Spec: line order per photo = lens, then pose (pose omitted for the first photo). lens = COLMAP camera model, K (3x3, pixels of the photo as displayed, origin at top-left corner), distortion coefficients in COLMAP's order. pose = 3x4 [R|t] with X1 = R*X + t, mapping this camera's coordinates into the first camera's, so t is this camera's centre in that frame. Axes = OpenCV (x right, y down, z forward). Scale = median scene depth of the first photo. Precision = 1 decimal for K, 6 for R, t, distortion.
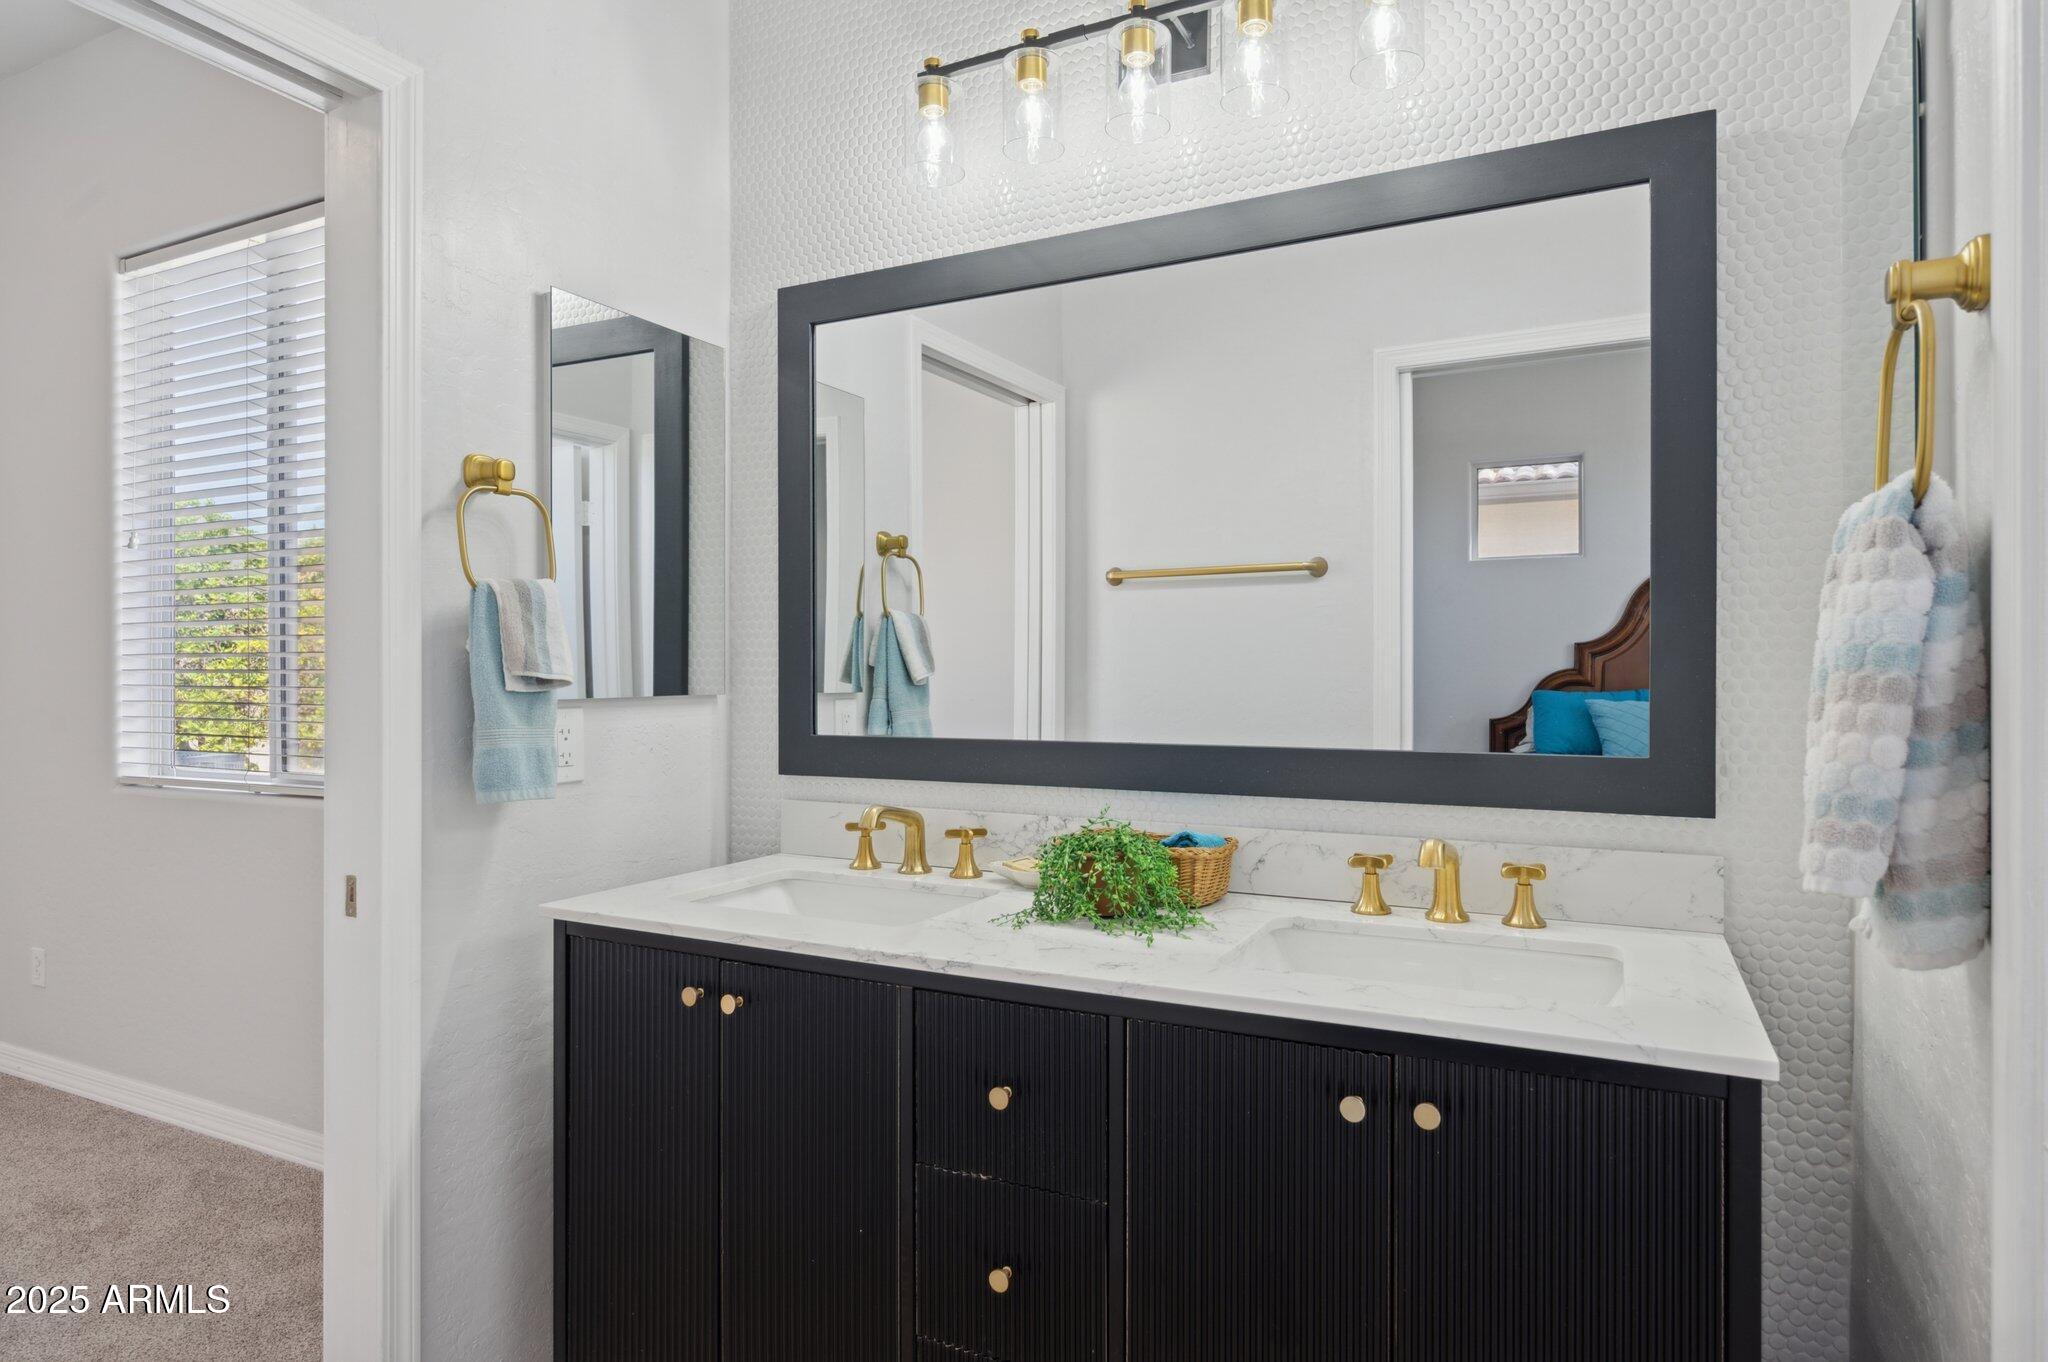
lens RADIAL K [[1187.9, 0, 1022.4], [0, 1187.9, 676.5], [0, 0, 1]] dist [-0.002532, -0.000863]
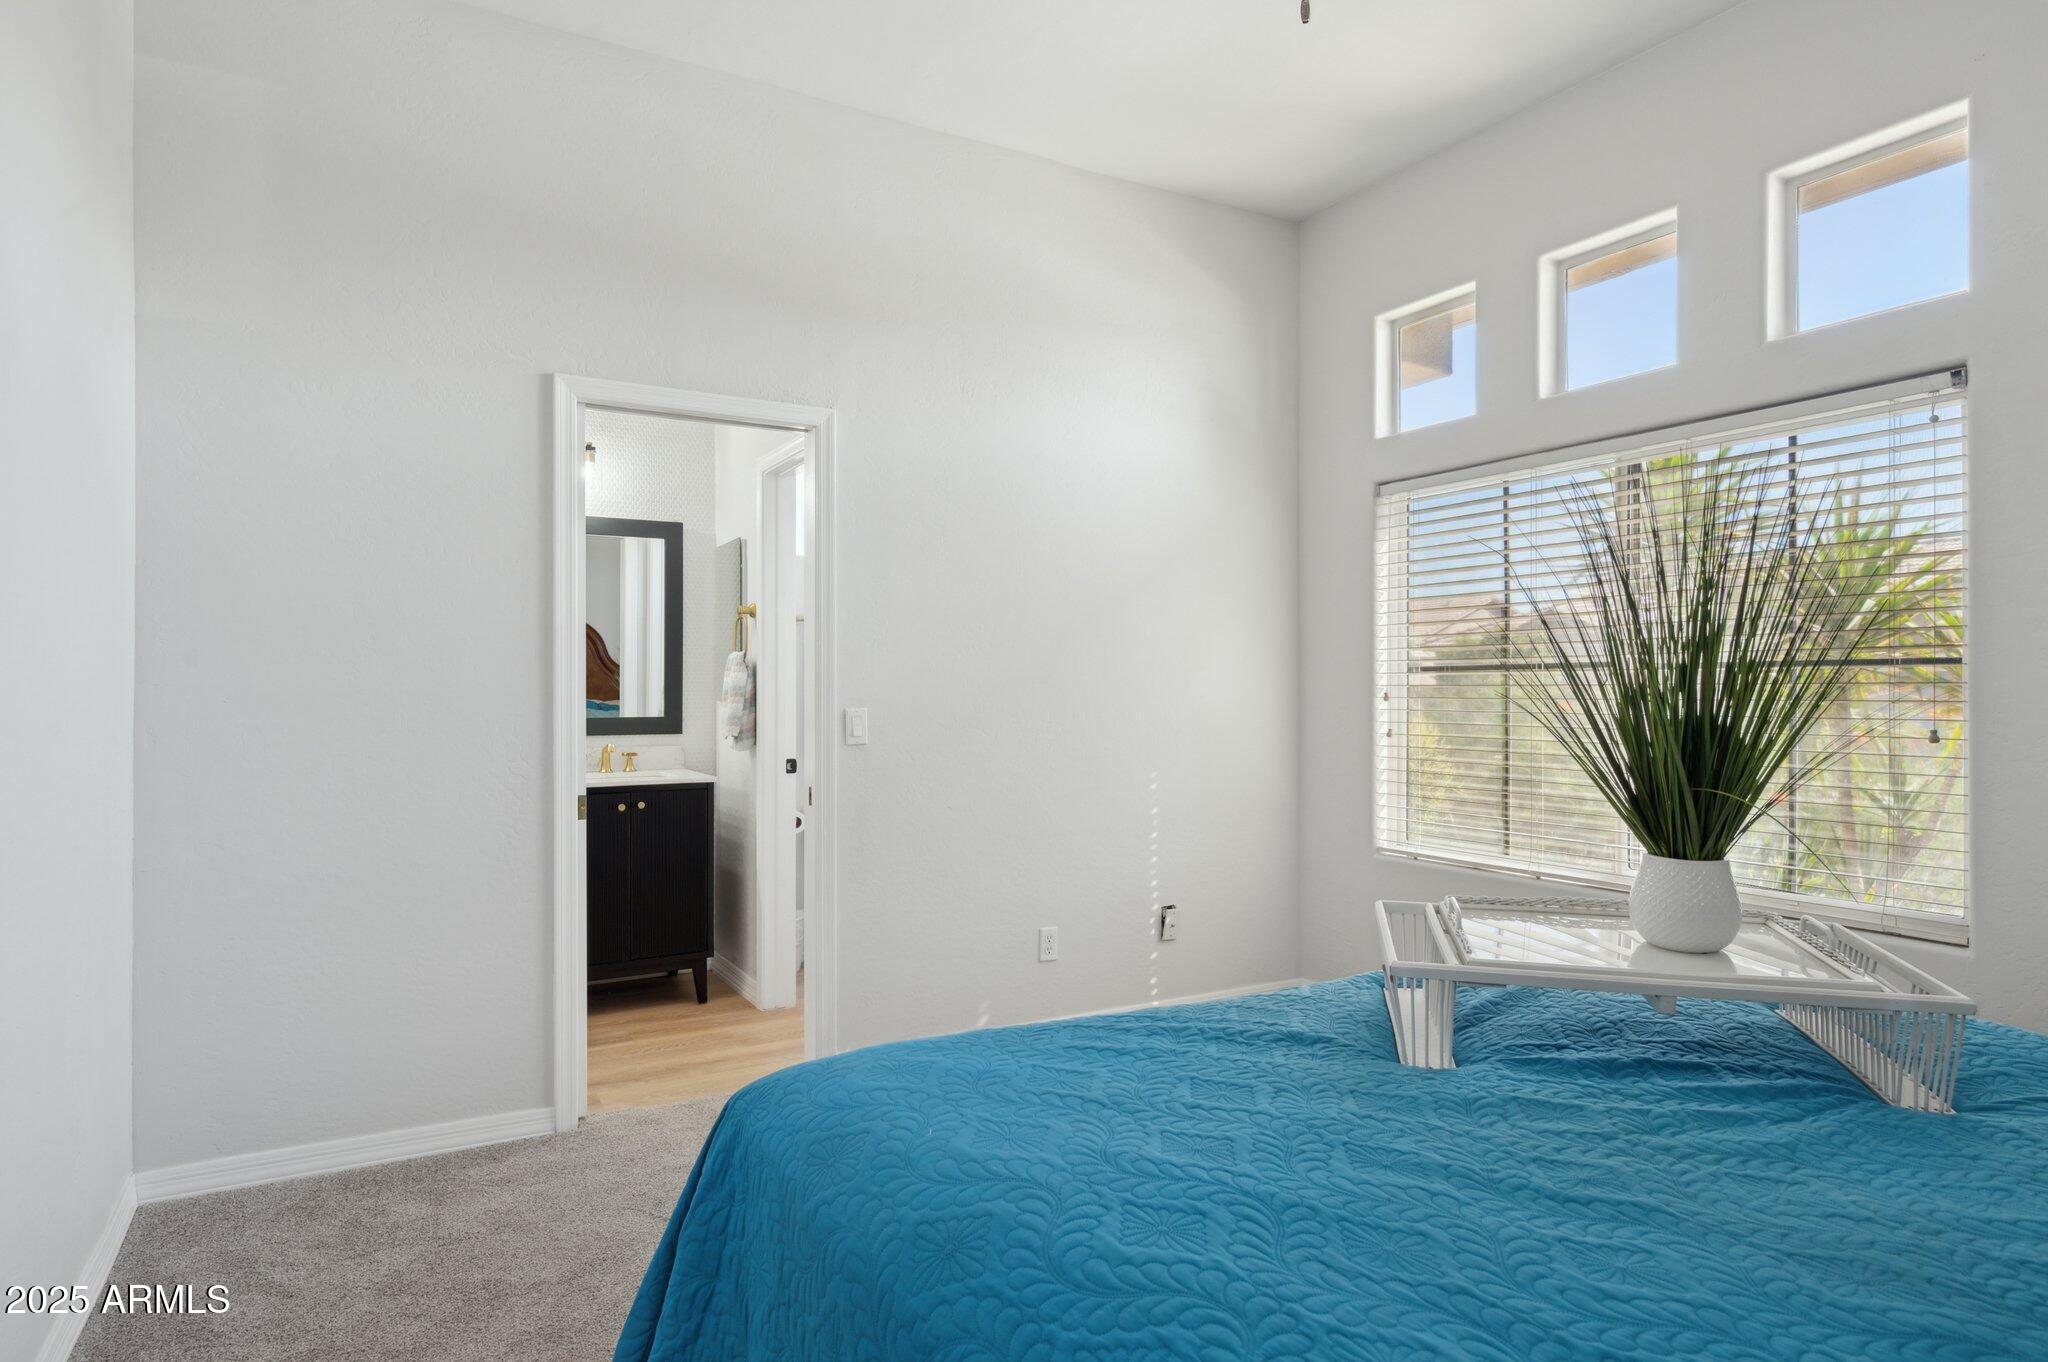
lens RADIAL K [[1187.9, 0, 1025.8], [0, 1187.9, 680.4], [0, 0, 1]] dist [-0.002532, -0.000863]
pose [[0.568921, 0.002112, 0.822390, -2.013941], [0.001926, 0.999991, -0.003900, -0.019612], [-0.822390, 0.003803, 0.568911, -2.116024]]
